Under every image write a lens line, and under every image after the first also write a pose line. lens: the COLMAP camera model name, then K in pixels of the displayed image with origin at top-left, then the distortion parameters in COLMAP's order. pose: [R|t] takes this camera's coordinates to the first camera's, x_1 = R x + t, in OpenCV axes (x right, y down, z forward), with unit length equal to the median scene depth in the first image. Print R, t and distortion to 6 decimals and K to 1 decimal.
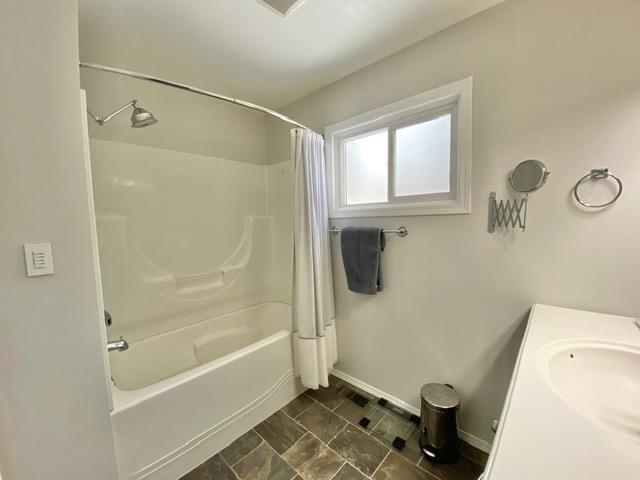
lens RADIAL K [[257.3, 0, 320.9], [0, 257.3, 241.4], [0, 0, 1]] dist [0.027631, -0.022465]
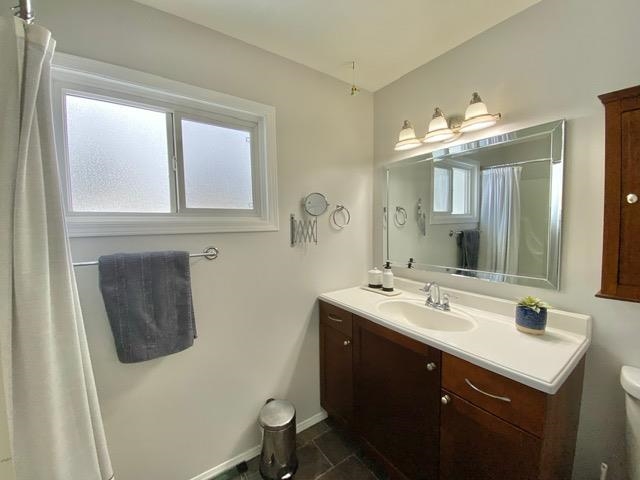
lens RADIAL K [[257.3, 0, 320.9], [0, 257.3, 241.4], [0, 0, 1]] dist [0.027631, -0.022465]
pose [[0.225124, -0.050511, 0.973020, -0.449760], [0.087527, 0.995666, 0.031436, -0.079651], [-0.970391, 0.078088, 0.228569, 0.562329]]
